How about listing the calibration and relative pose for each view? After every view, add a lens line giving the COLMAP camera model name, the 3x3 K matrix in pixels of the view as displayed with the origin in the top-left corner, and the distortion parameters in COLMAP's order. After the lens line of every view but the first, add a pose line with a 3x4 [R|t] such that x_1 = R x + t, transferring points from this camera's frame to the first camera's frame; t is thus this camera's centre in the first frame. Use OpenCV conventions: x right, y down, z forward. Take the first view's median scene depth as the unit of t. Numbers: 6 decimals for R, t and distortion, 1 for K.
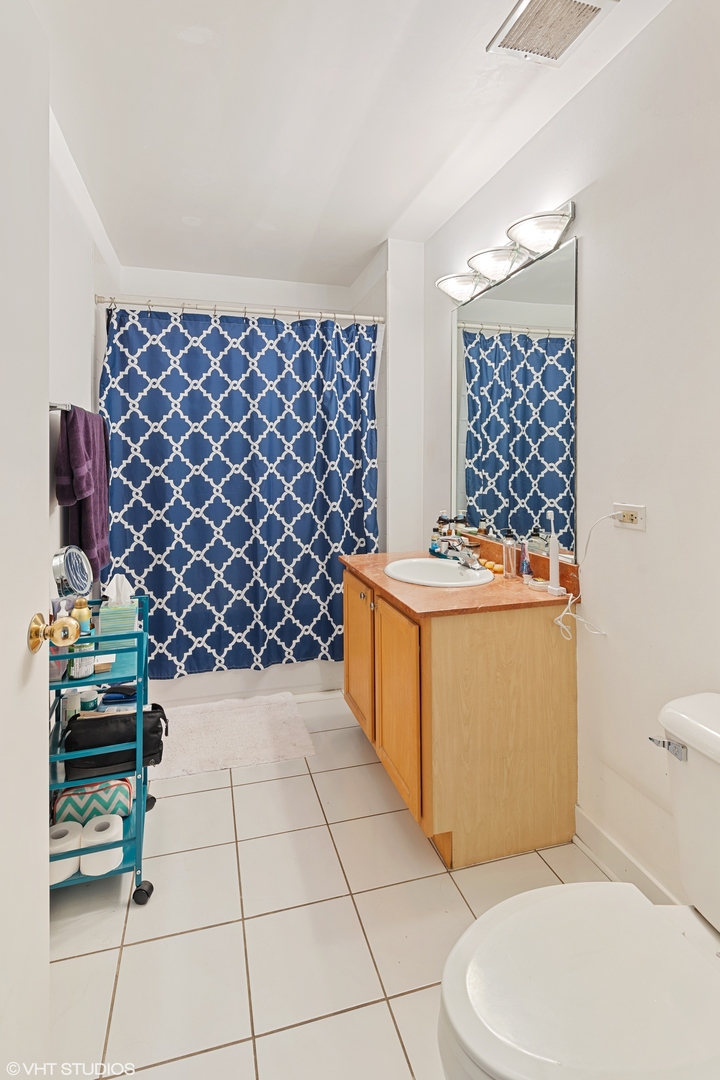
lens RADIAL K [[550.6, 0, 354.5], [0, 550.6, 469.4], [0, 0, 1]] dist [0.011790, 0.000144]
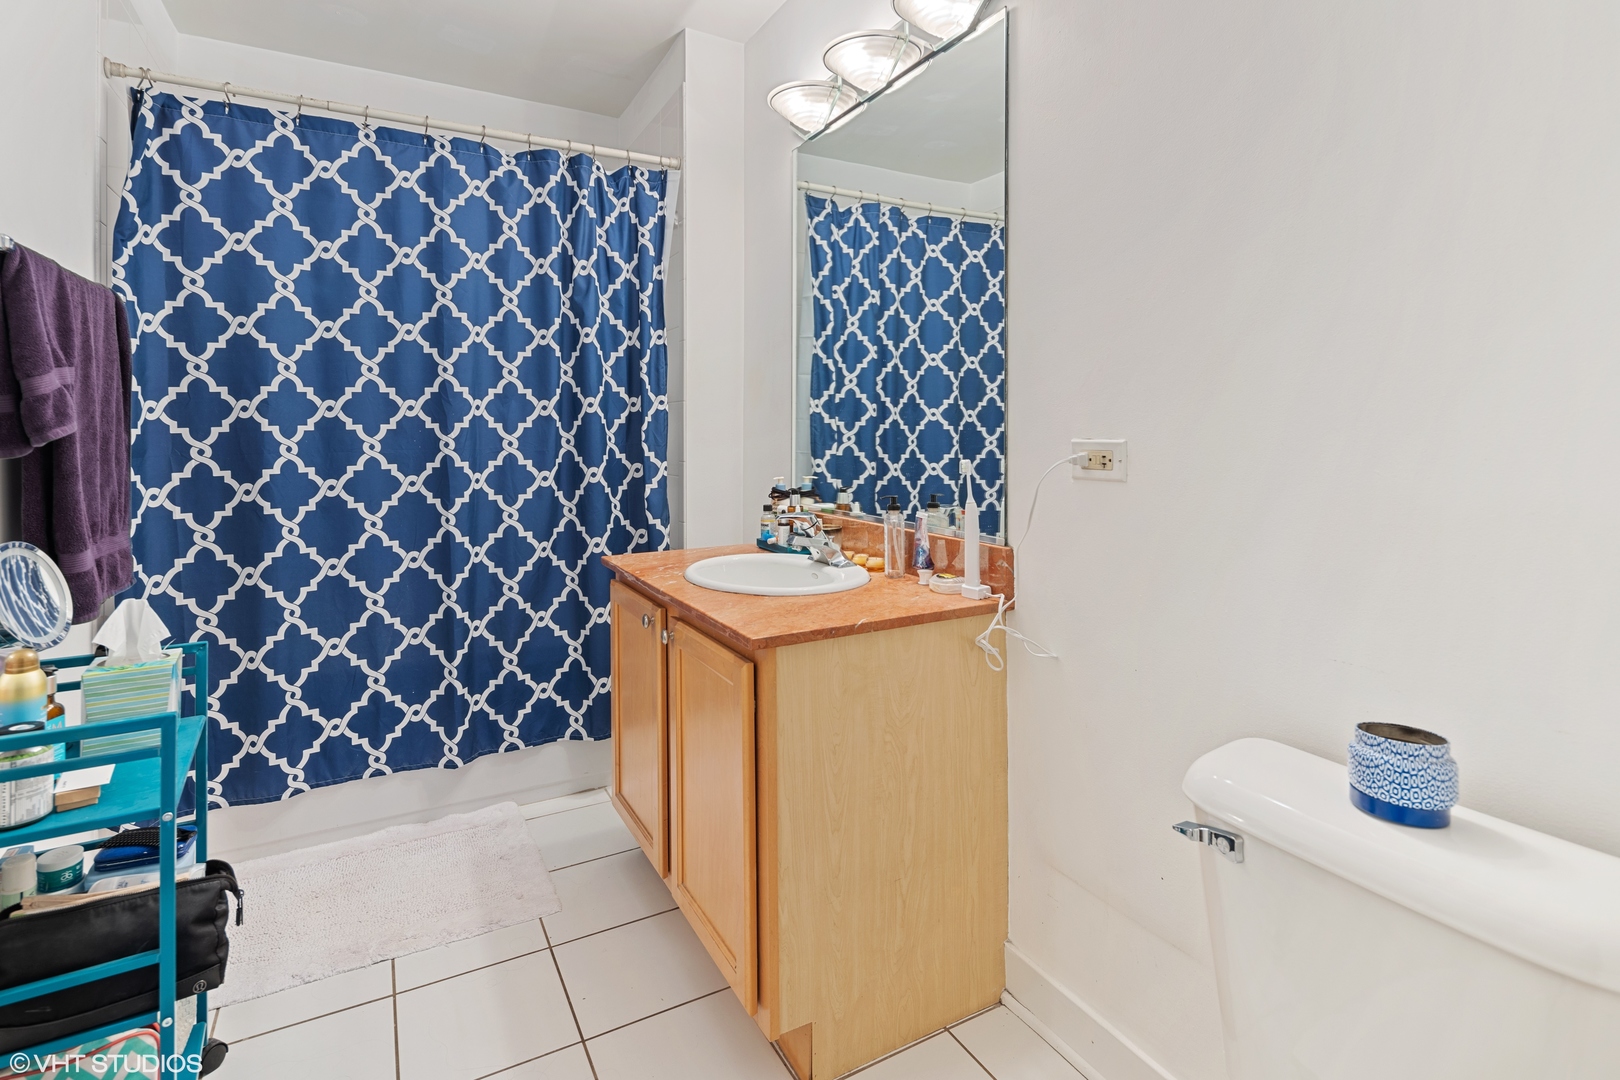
lens RADIAL K [[788.7, 0, 806.8], [0, 788.7, 450.3], [0, 0, 1]] dist [0.012682, -0.005748]
pose [[0.972960, -0.001569, 0.230967, -0.009958], [0.002898, 0.999981, -0.005415, 0.046828], [-0.230954, 0.005938, 0.972946, 0.134719]]
